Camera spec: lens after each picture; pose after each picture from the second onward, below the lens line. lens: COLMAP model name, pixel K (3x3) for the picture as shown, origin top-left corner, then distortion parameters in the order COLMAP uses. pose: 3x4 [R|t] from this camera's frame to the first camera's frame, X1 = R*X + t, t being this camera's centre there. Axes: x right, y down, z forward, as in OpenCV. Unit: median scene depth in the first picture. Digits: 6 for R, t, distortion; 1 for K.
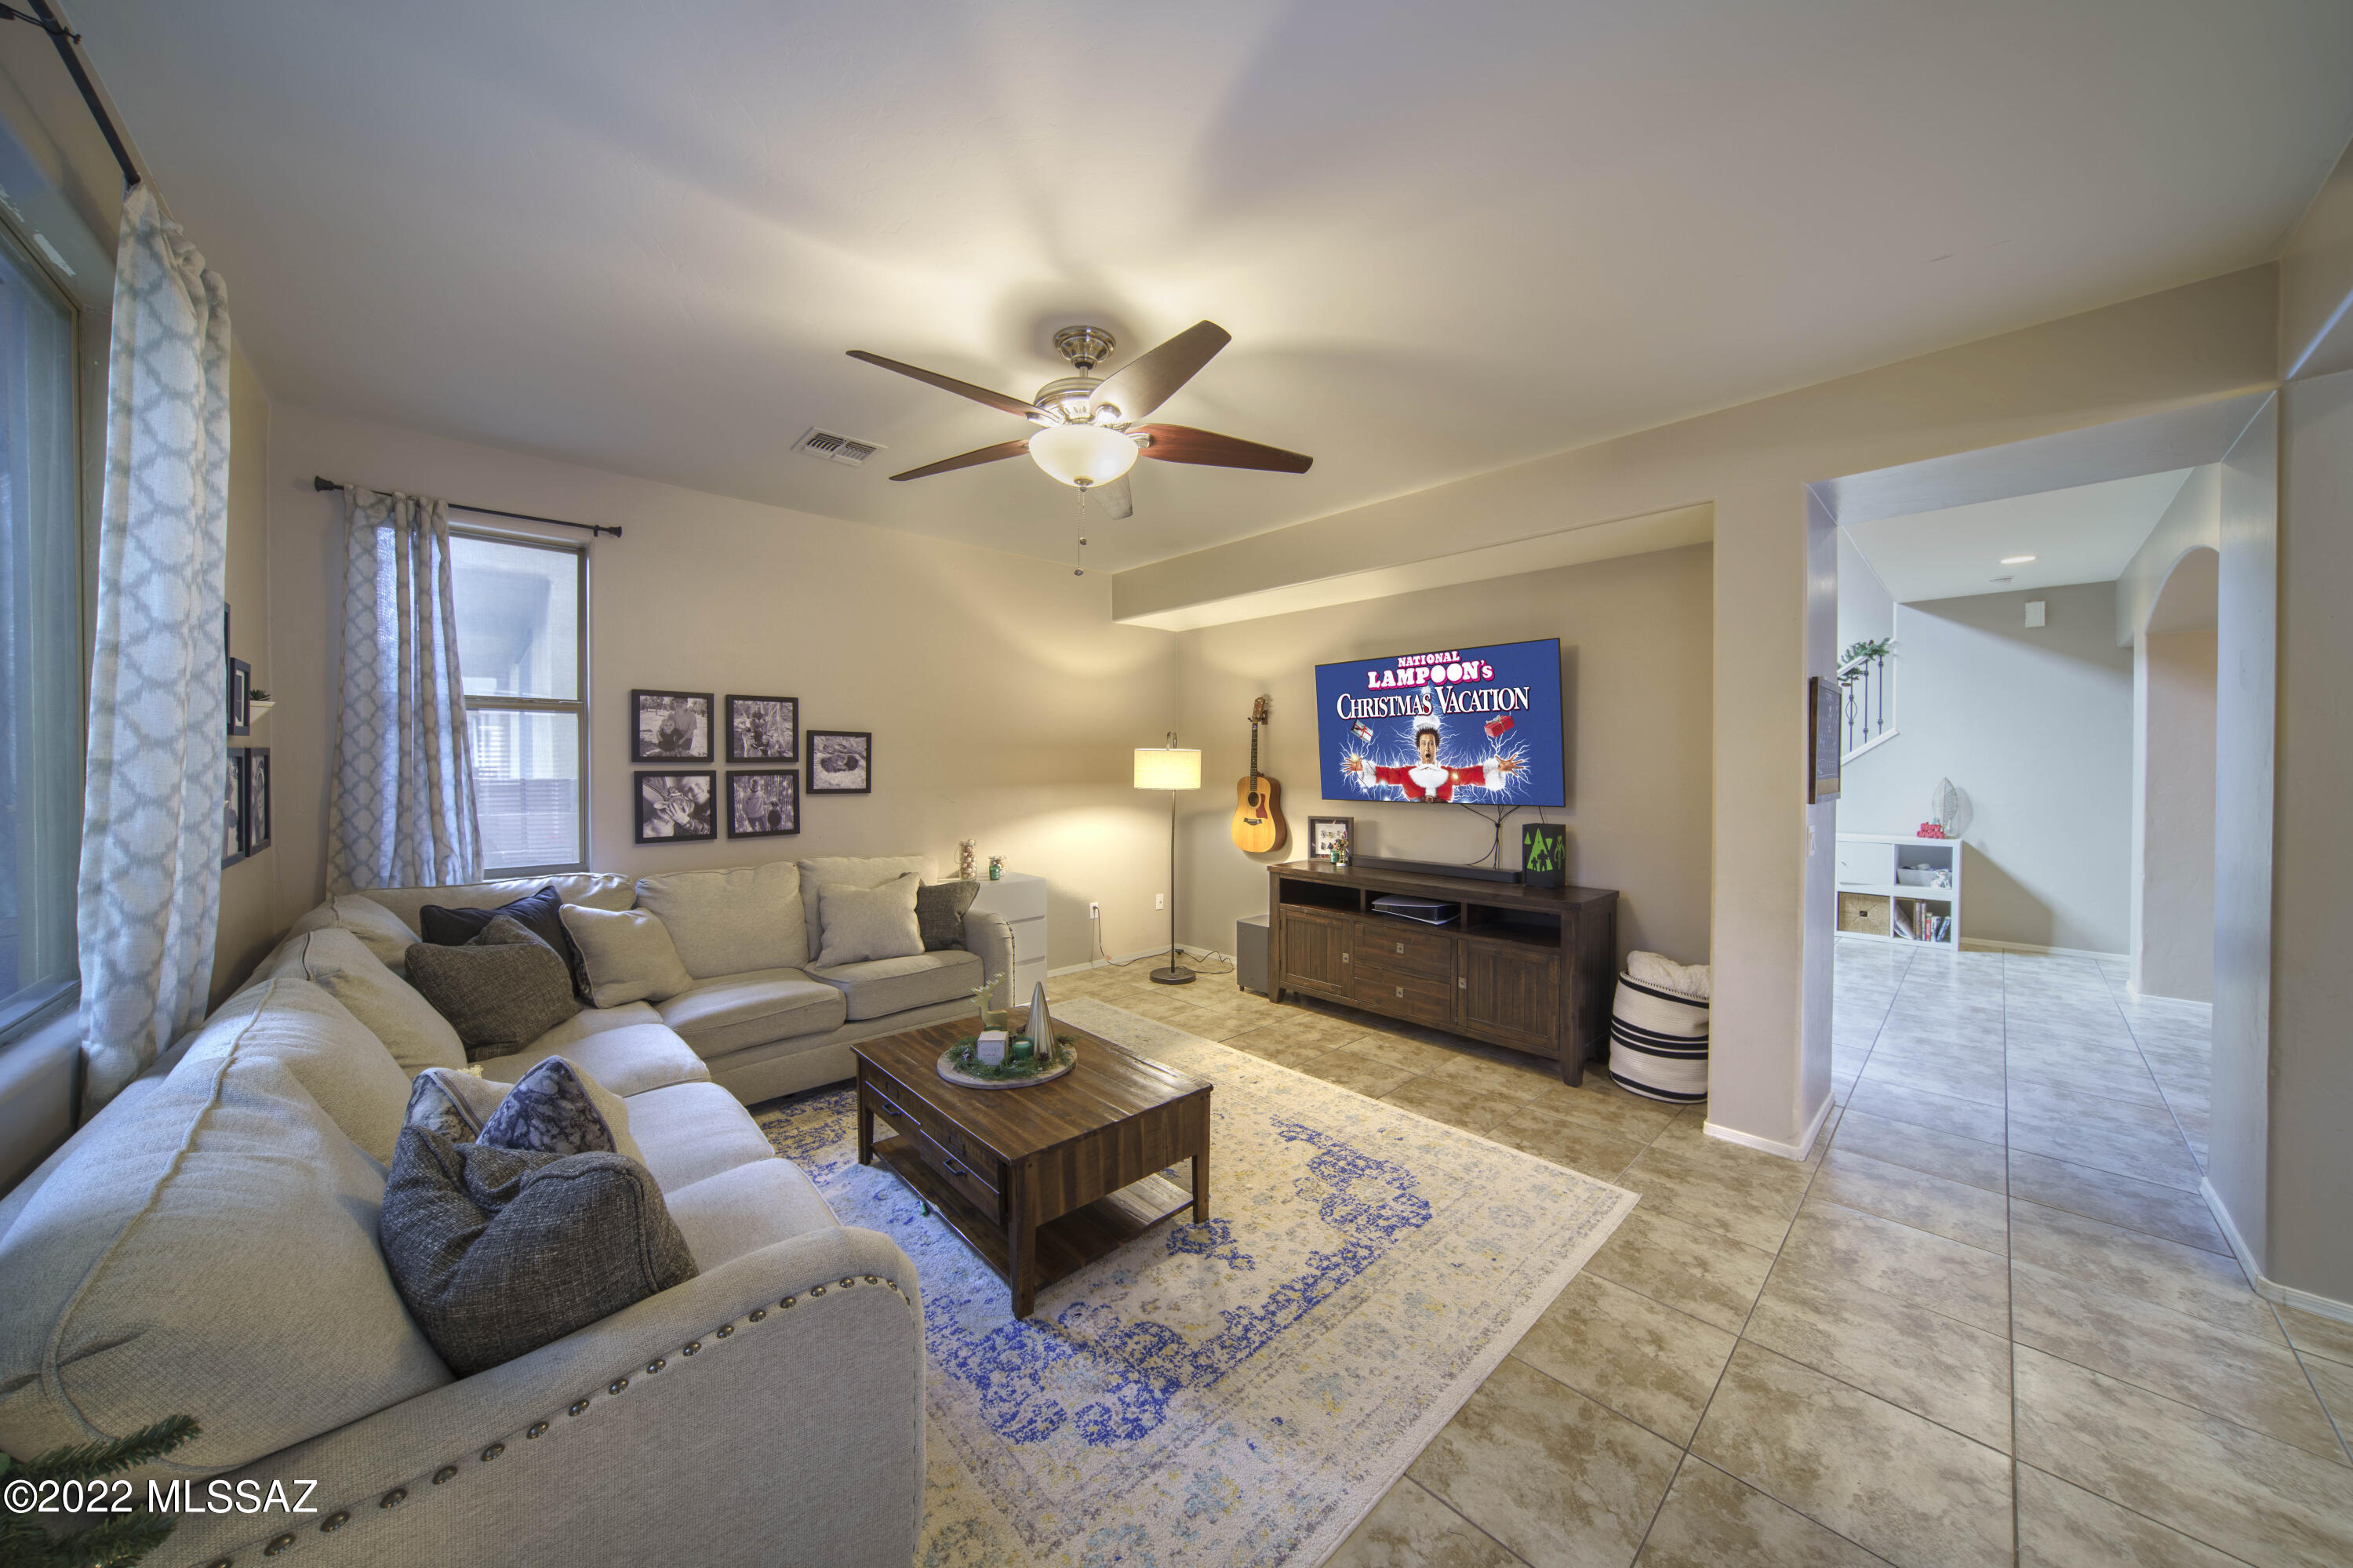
lens RADIAL K [[788.3, 0, 1172.4], [0, 788.3, 772.0], [0, 0, 1]] dist [-0.013938, 0.002390]
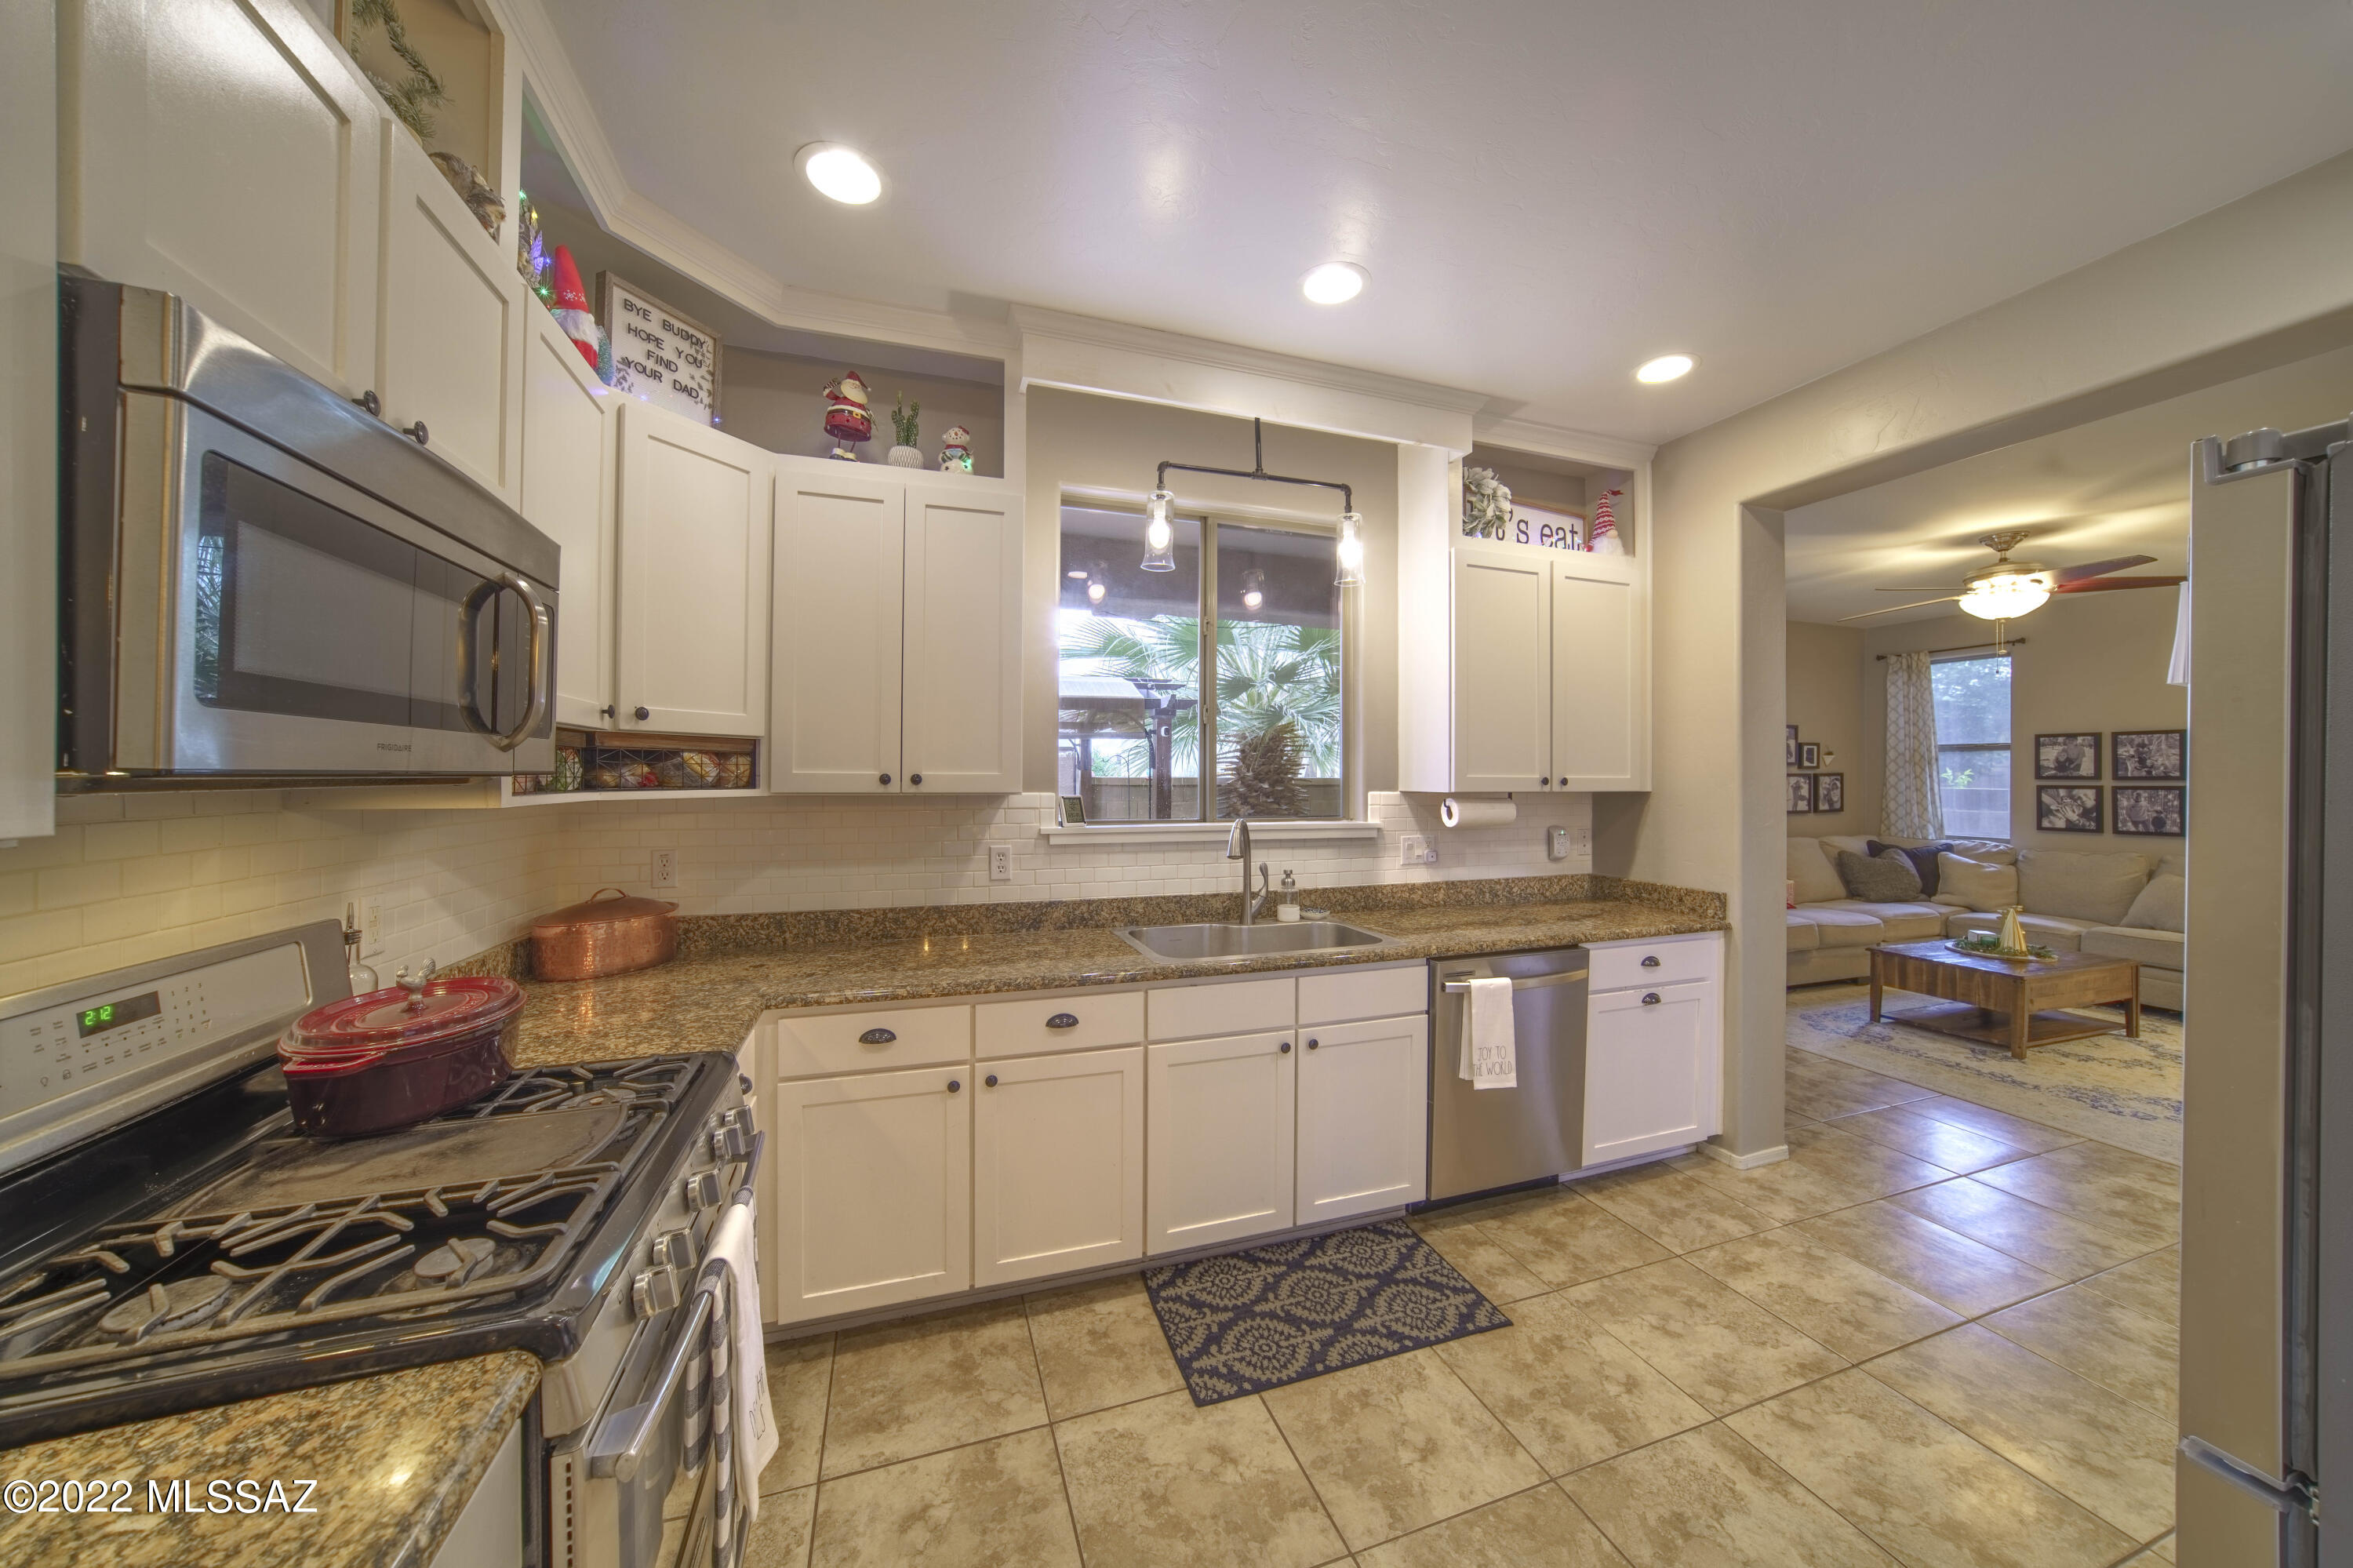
lens RADIAL K [[788.3, 0, 1180.1], [0, 788.3, 774.9], [0, 0, 1]] dist [-0.013938, 0.002390]
pose [[-0.406576, -0.000301, -0.913617, 1.452973], [-0.010505, 0.999935, 0.004345, -0.010167], [0.913557, 0.011364, -0.406553, 0.034476]]
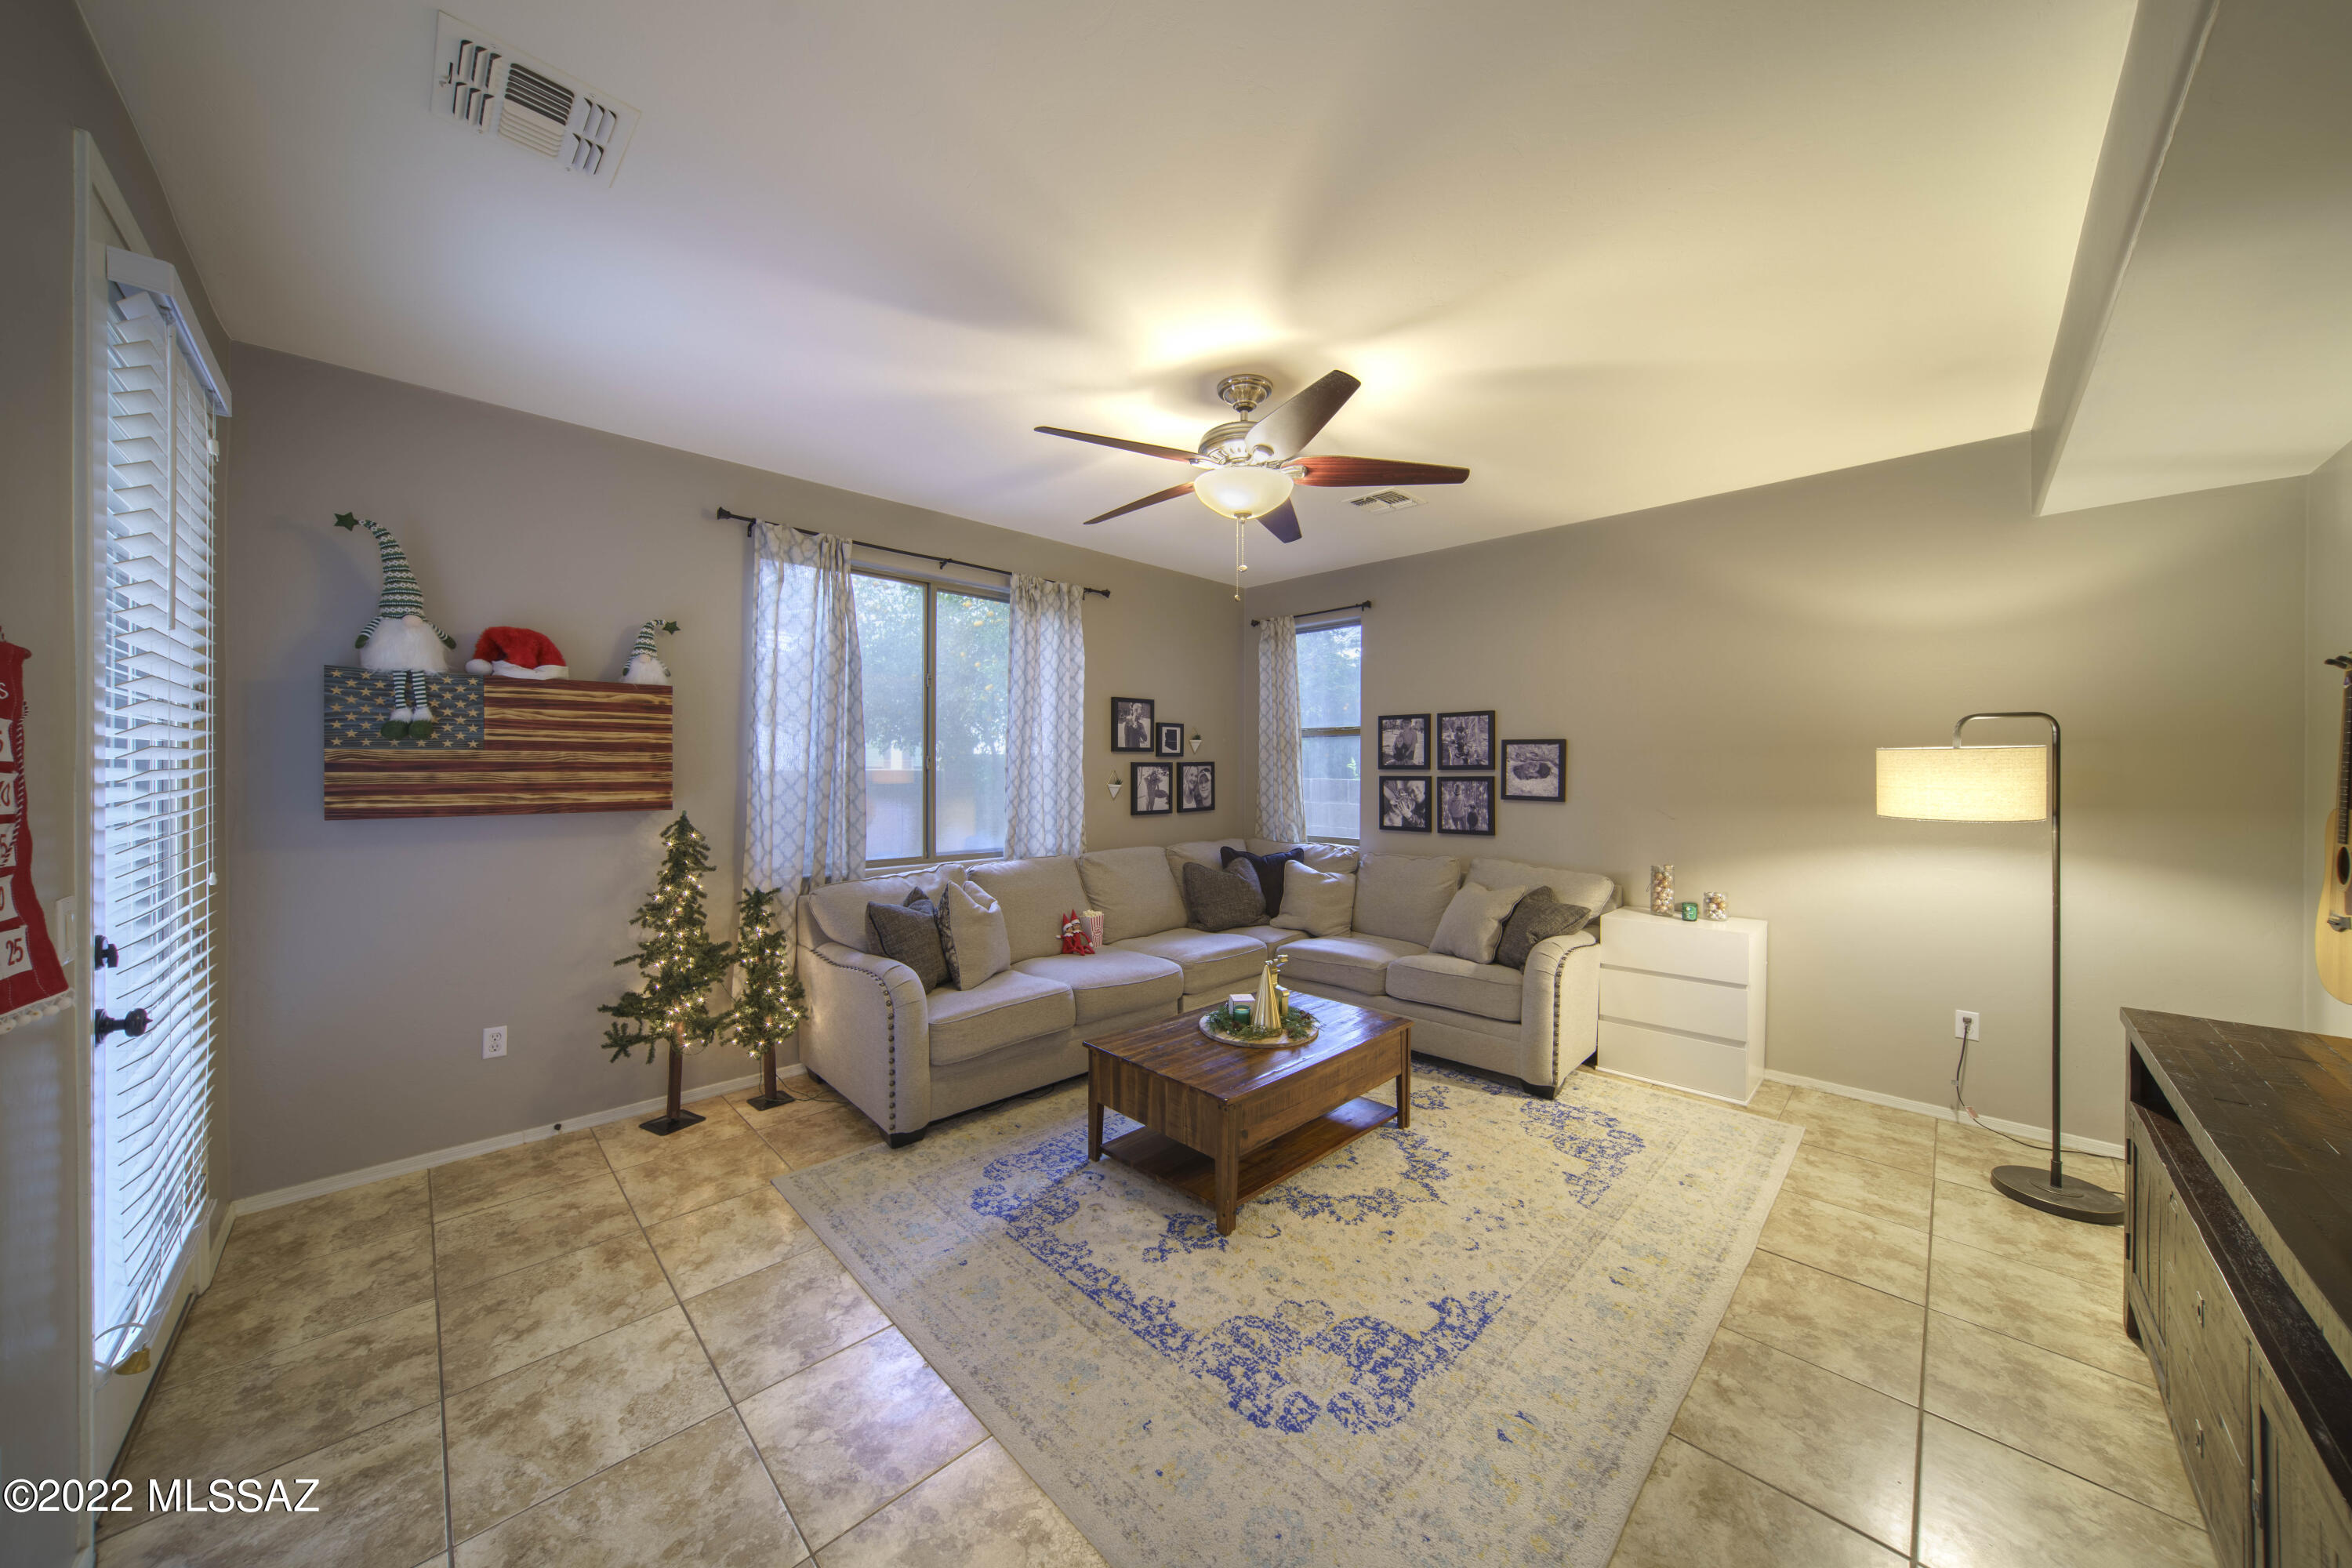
lens RADIAL K [[787.9, 0, 1186.2], [0, 787.9, 781.0], [0, 0, 1]] dist [-0.013938, 0.002390]
pose [[0.042666, 0.015434, -0.998970, 0.655202], [-0.011298, 0.999824, 0.014964, -0.009027], [0.999025, 0.010648, 0.042833, 0.582951]]
